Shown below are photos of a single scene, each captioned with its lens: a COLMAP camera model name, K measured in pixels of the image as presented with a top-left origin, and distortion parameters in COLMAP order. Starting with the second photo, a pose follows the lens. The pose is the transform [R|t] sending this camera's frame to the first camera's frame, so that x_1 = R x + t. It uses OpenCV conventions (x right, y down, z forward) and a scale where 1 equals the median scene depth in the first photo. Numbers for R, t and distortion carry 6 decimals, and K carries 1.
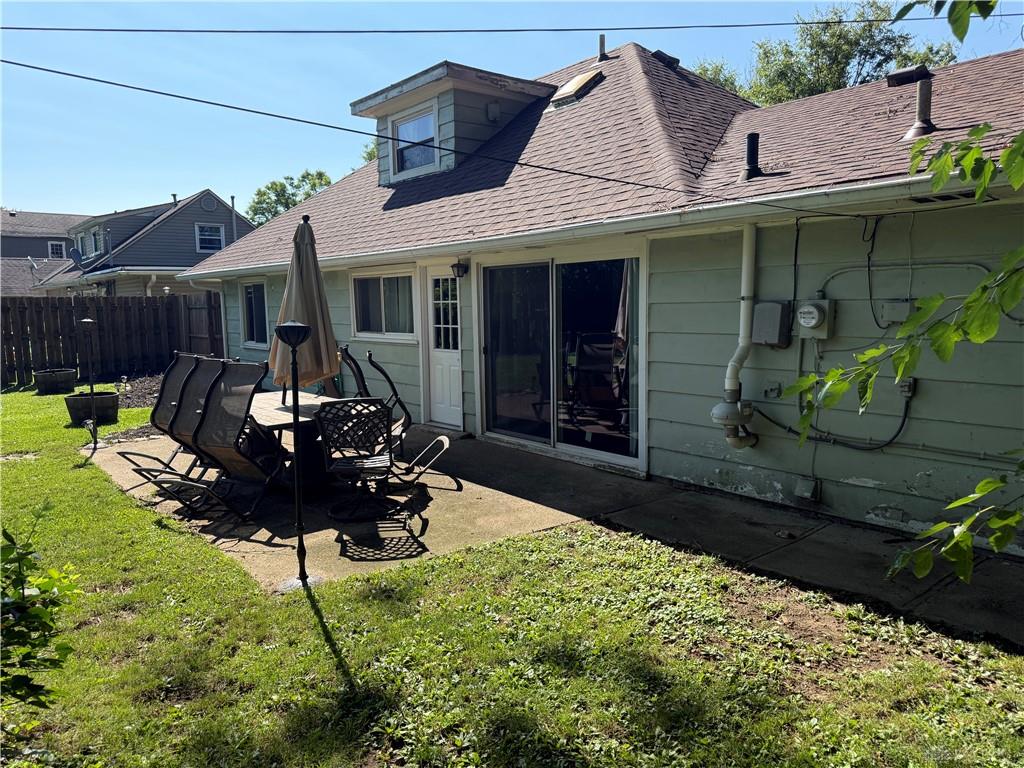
lens RADIAL K [[723.9, 0, 511.0], [0, 723.9, 384.6], [0, 0, 1]] dist [0.050131, -0.021899]
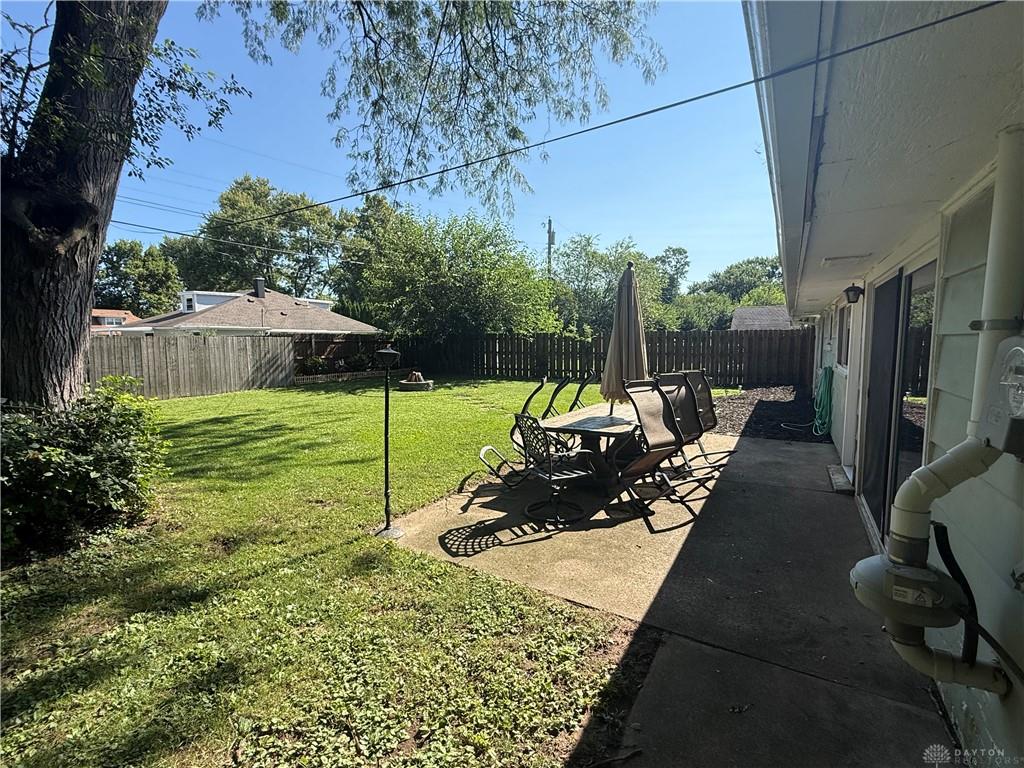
lens RADIAL K [[482.4, 0, 511.6], [0, 482.4, 381.5], [0, 0, 1]] dist [0.000698, -0.000686]
pose [[0.344483, 0.097282, -0.933739, 0.512250], [-0.108911, 0.992042, 0.063176, -0.080539], [0.932454, 0.079931, 0.352336, 0.705640]]
